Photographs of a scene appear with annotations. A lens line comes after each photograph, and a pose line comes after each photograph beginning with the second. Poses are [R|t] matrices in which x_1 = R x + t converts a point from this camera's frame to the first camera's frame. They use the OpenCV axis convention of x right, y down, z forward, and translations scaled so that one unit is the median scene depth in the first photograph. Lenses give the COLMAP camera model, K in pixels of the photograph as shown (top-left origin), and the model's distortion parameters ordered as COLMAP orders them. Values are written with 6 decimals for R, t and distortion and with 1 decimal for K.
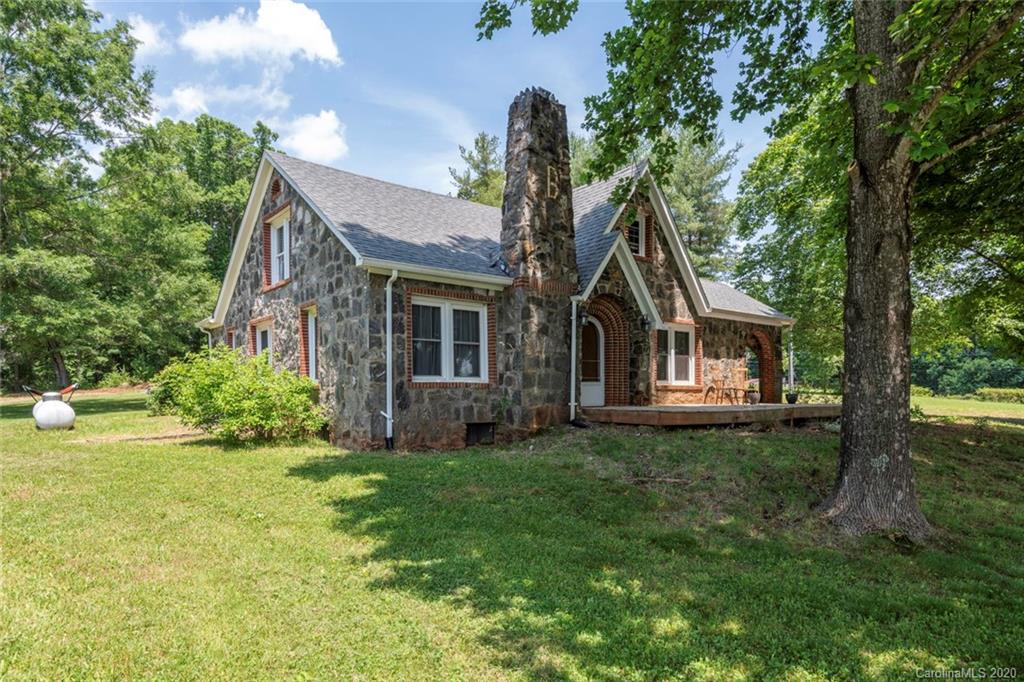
lens RADIAL K [[636.1, 0, 506.3], [0, 636.1, 398.4], [0, 0, 1]] dist [0.021656, -0.006491]
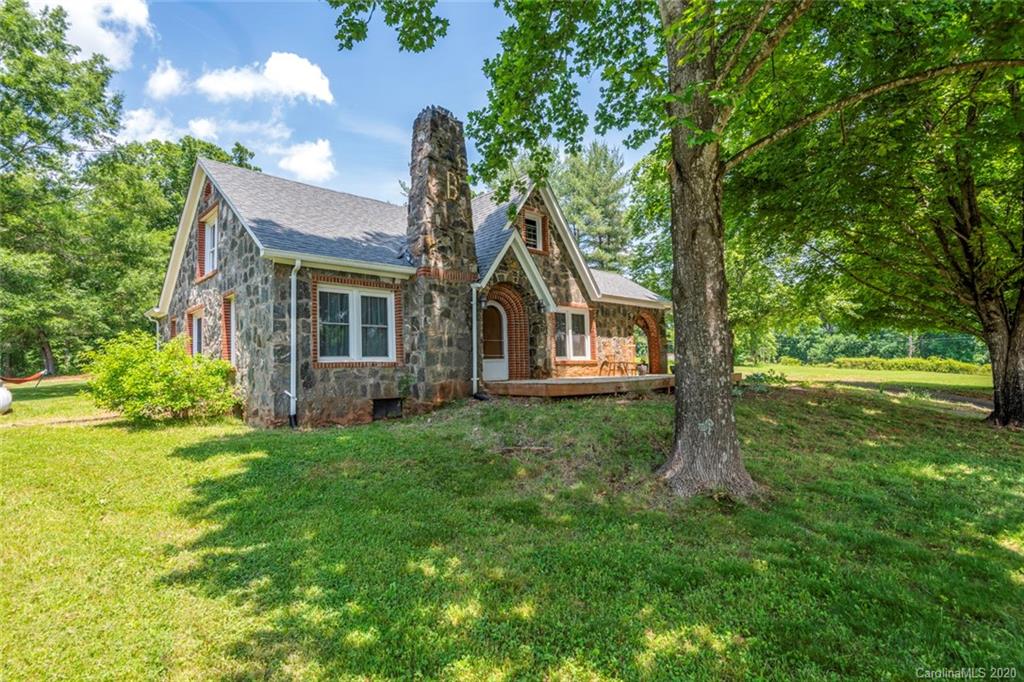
lens RADIAL K [[534.9, 0, 510.4], [0, 534.9, 329.8], [0, 0, 1]] dist [0.006107, -0.004501]
pose [[0.996239, -0.015812, 0.085189, 0.093841], [0.022824, 0.996373, -0.081975, 0.000974], [-0.083583, 0.083611, 0.992987, 0.057731]]
